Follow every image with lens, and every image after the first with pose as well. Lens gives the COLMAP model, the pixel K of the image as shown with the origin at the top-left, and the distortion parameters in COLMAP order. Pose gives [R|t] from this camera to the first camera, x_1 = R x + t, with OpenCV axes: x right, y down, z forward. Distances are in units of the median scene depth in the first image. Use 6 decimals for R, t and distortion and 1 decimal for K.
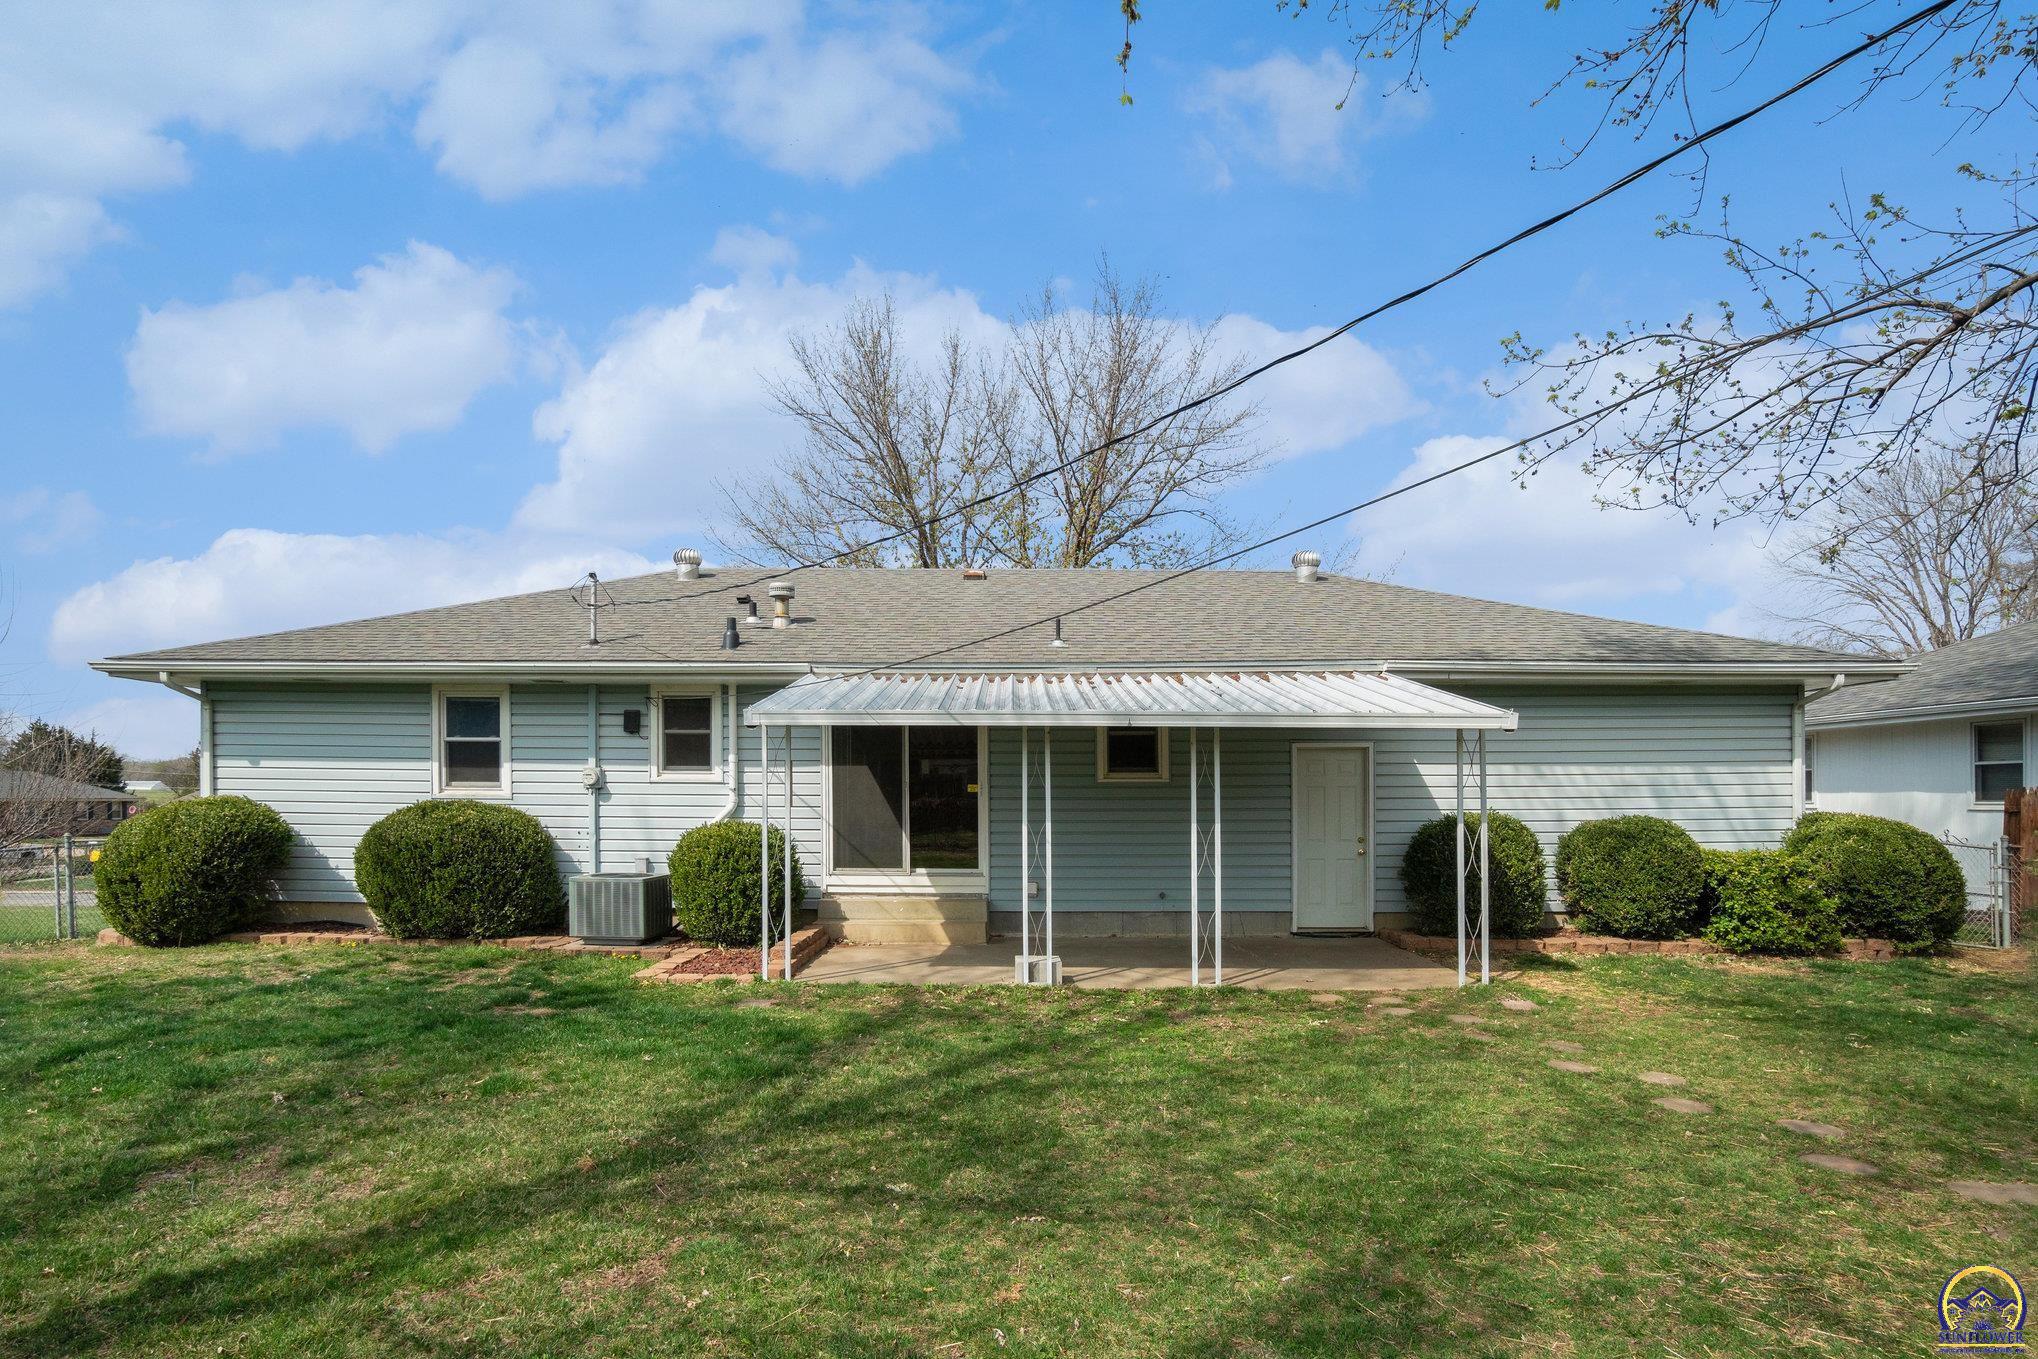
lens RADIAL K [[1093.4, 0, 1021.4], [0, 1093.4, 730.4], [0, 0, 1]] dist [-0.044129, -0.000075]
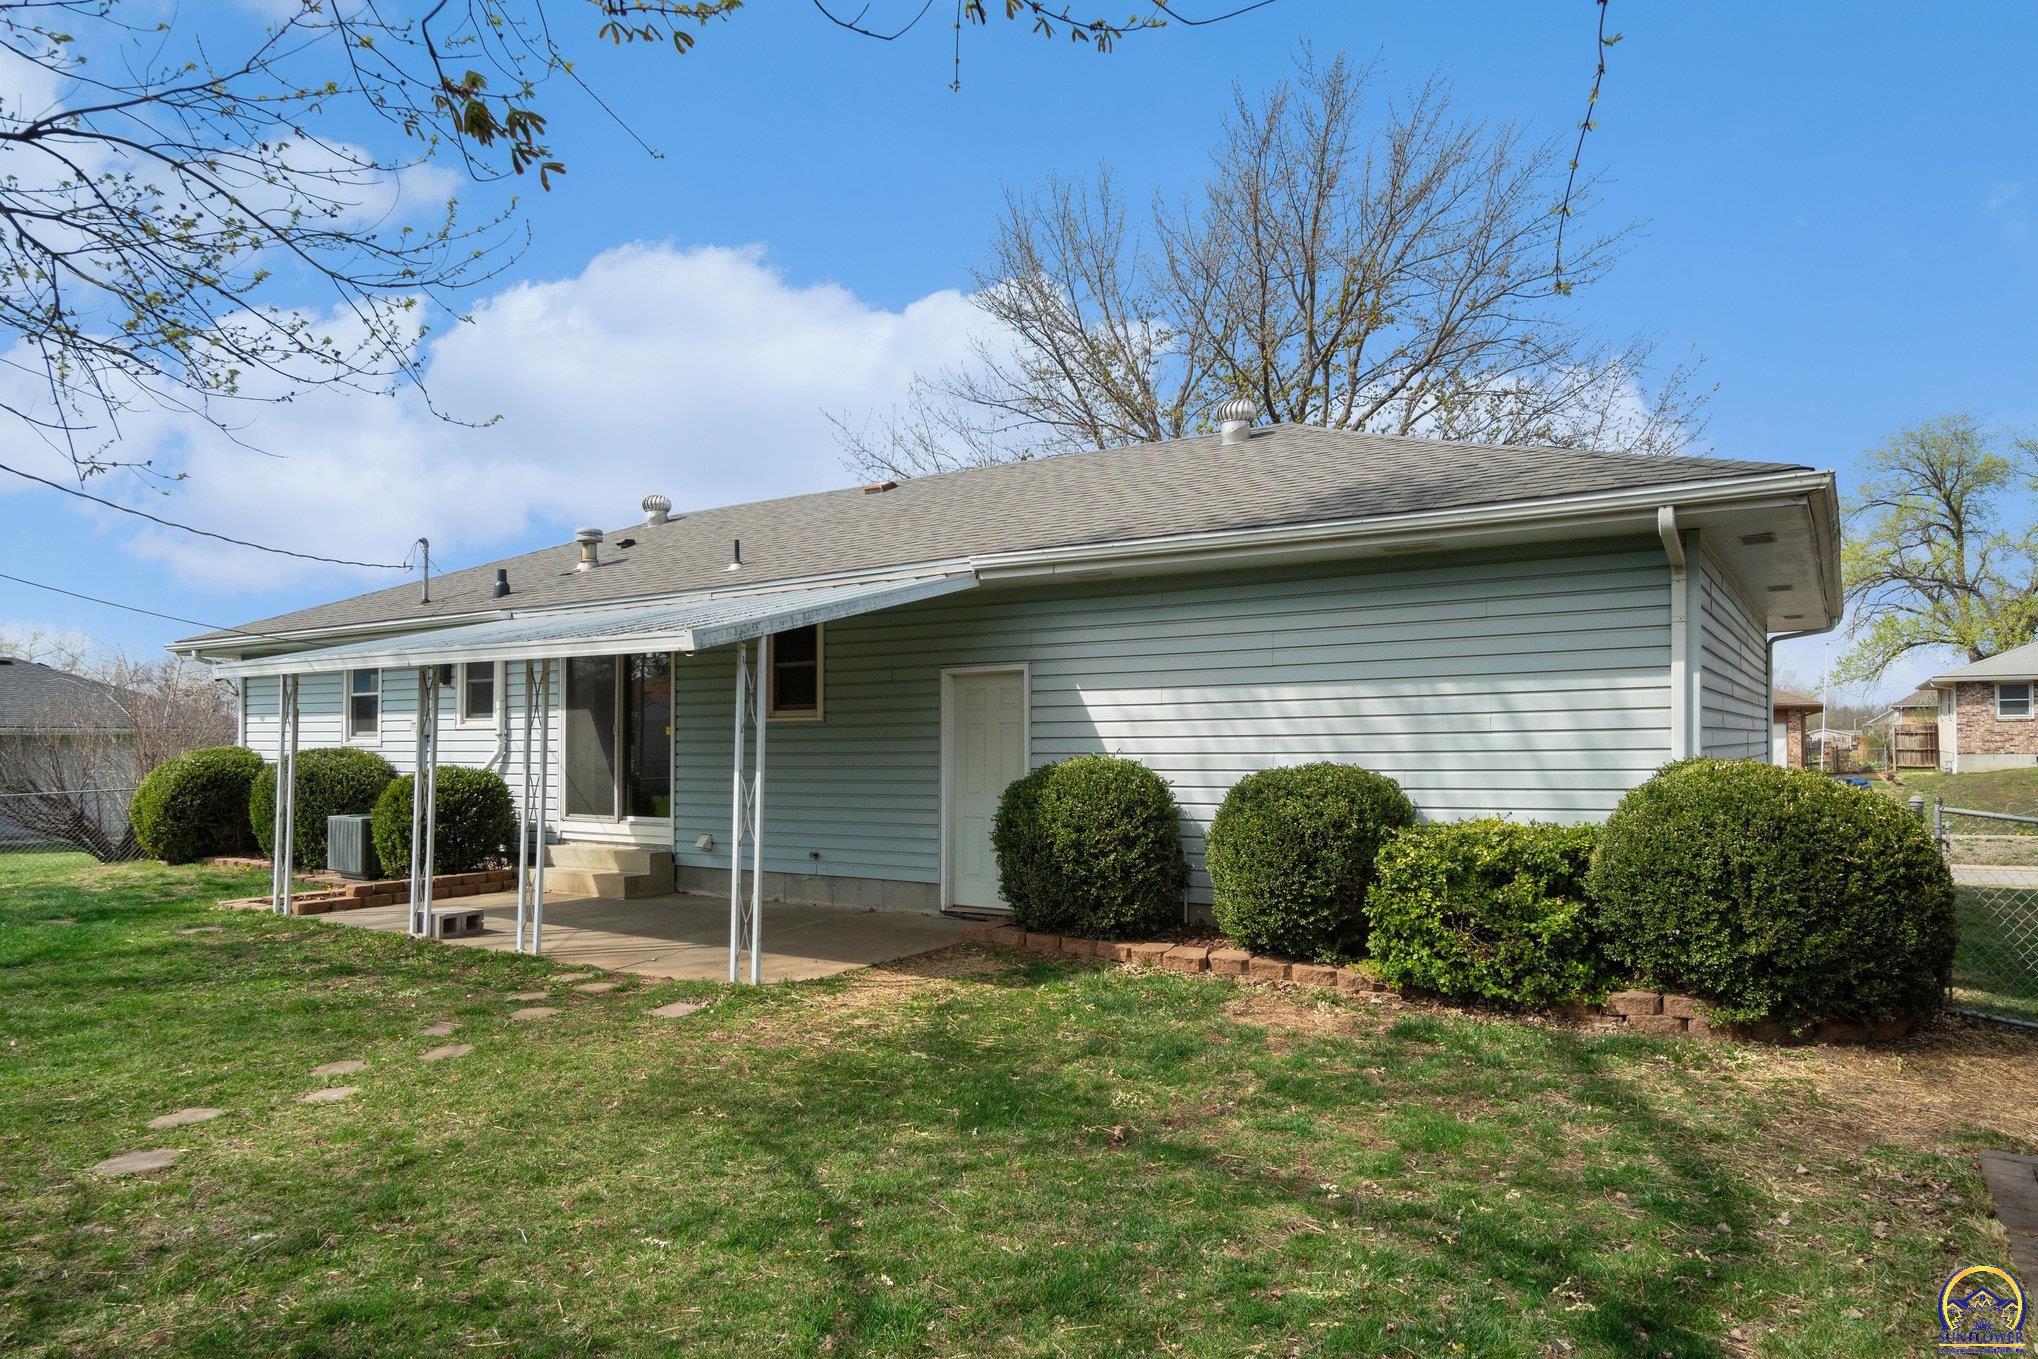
lens RADIAL K [[1275.4, 0, 1009.9], [0, 1275.4, 680.7], [0, 0, 1]] dist [-0.003783, -0.000402]
pose [[0.834224, -0.034143, -0.550368, 0.796199], [0.040446, 0.999181, -0.000680, 0.022785], [0.549941, -0.021693, 0.834922, 0.262184]]
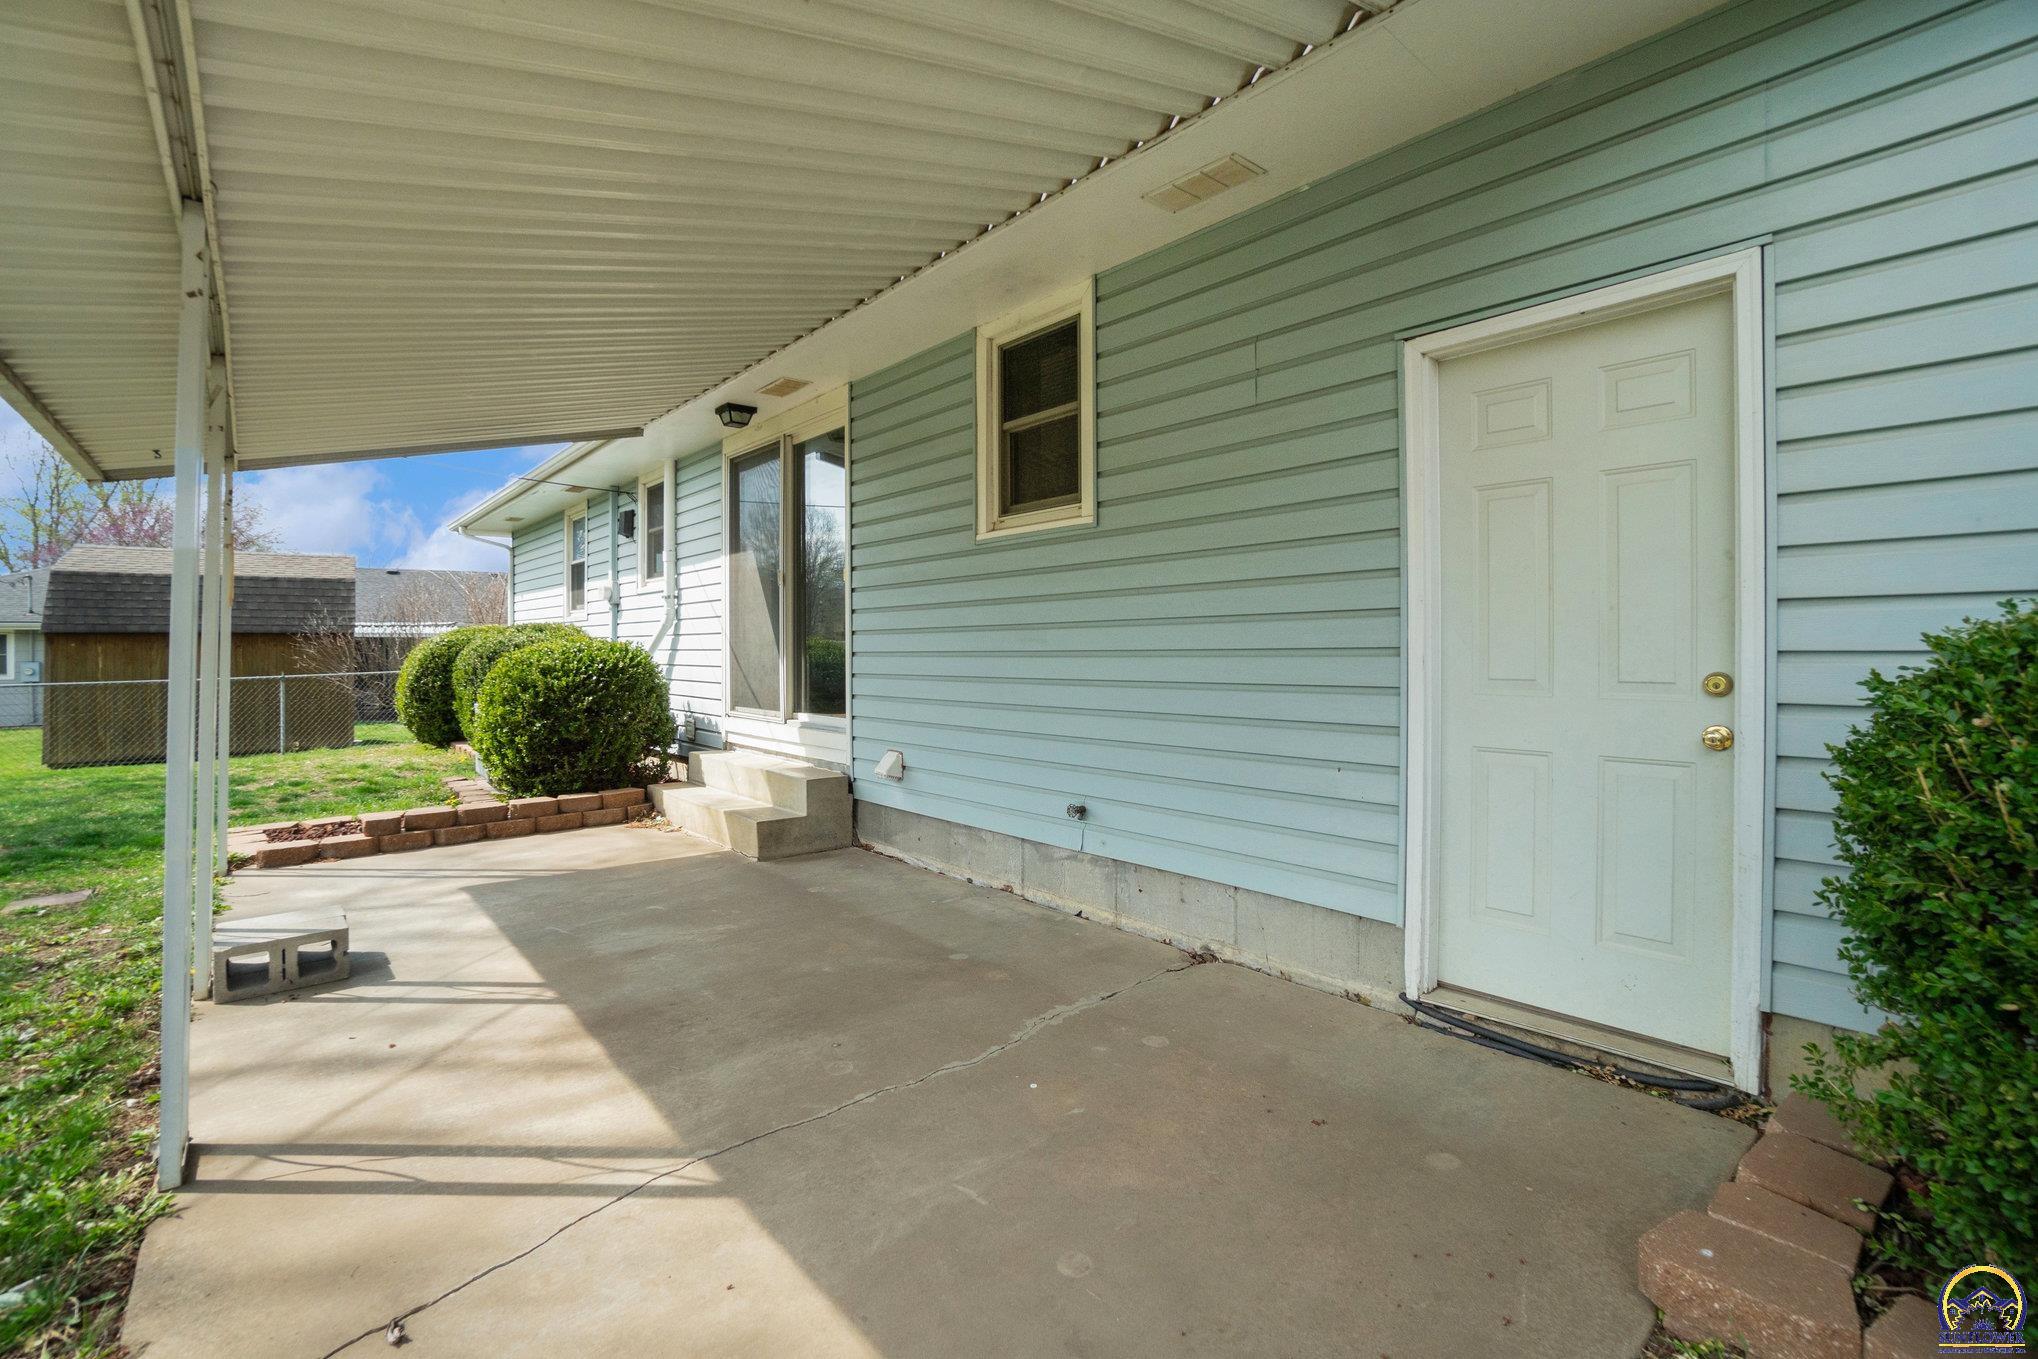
lens RADIAL K [[907.0, 0, 1001.1], [0, 907.0, 643.2], [0, 0, 1]] dist [-0.043345, 0.011490]
pose [[0.650650, -0.010606, -0.759304, 0.358939], [0.054520, 0.997974, 0.032779, 0.077305], [0.757418, -0.062725, 0.649910, 0.763538]]
